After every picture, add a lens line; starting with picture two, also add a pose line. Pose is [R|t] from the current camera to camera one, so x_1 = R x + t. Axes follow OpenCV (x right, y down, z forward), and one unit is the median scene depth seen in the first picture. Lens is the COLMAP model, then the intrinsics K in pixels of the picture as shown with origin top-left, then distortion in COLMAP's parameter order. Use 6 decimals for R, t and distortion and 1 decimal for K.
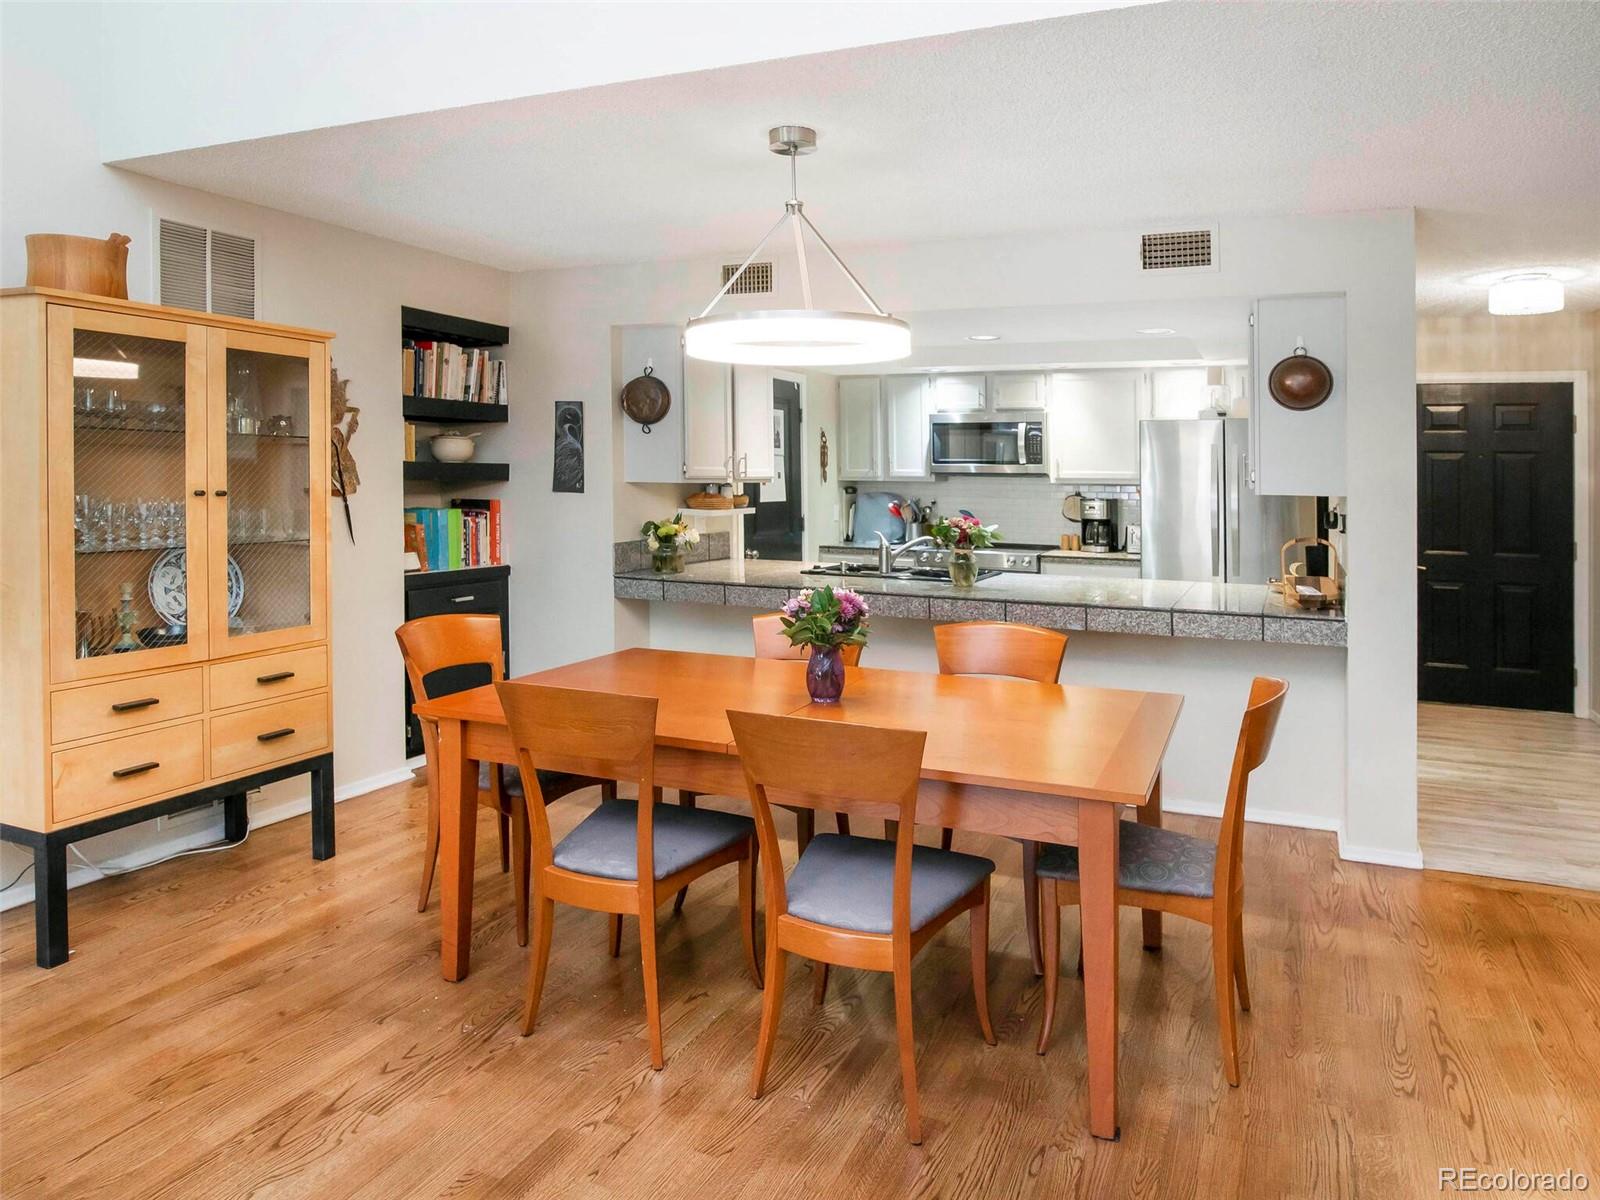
lens RADIAL K [[963.6, 0, 914.1], [0, 963.6, 472.9], [0, 0, 1]] dist [-0.008835, -0.003110]
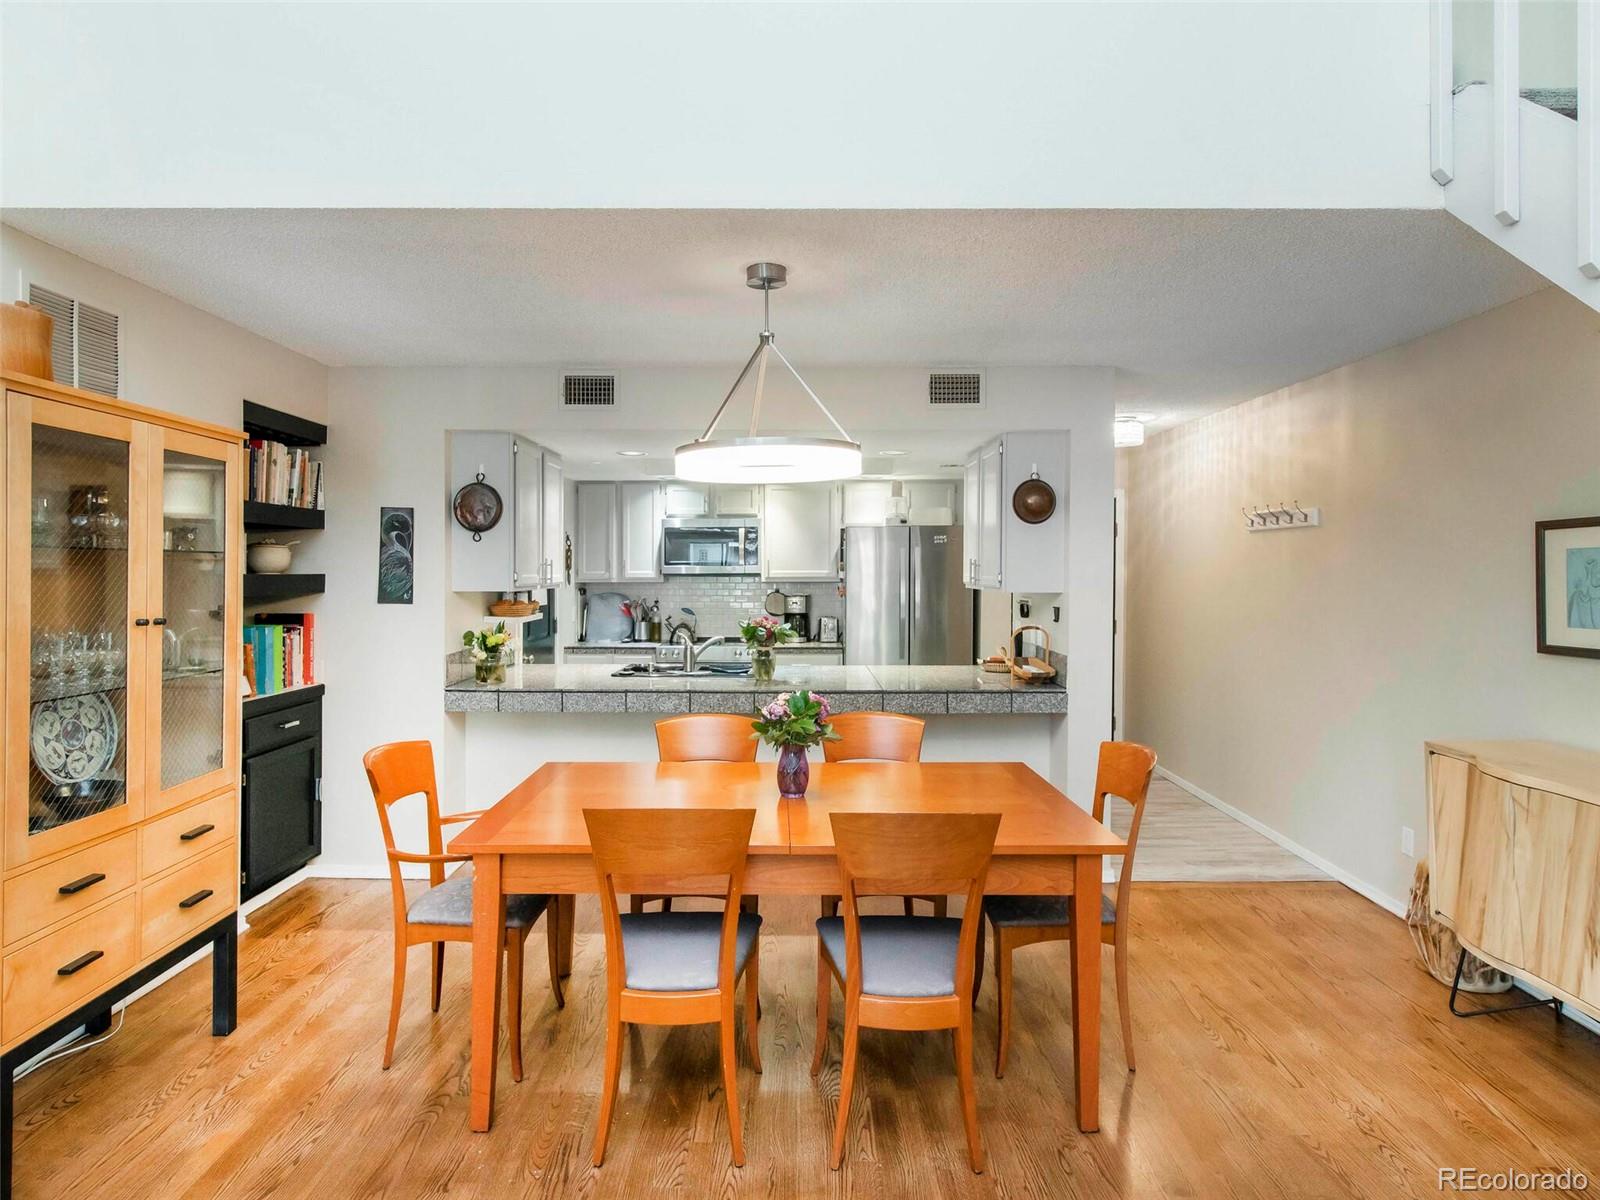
lens RADIAL K [[891.2, 0, 788.7], [0, 891.2, 562.1], [0, 0, 1]] dist [-0.013913, -0.000773]
pose [[0.933877, -0.005104, 0.357559, -0.331024], [0.005886, 0.999982, -0.001100, -0.018347], [-0.357547, 0.003132, 0.933890, 0.049251]]
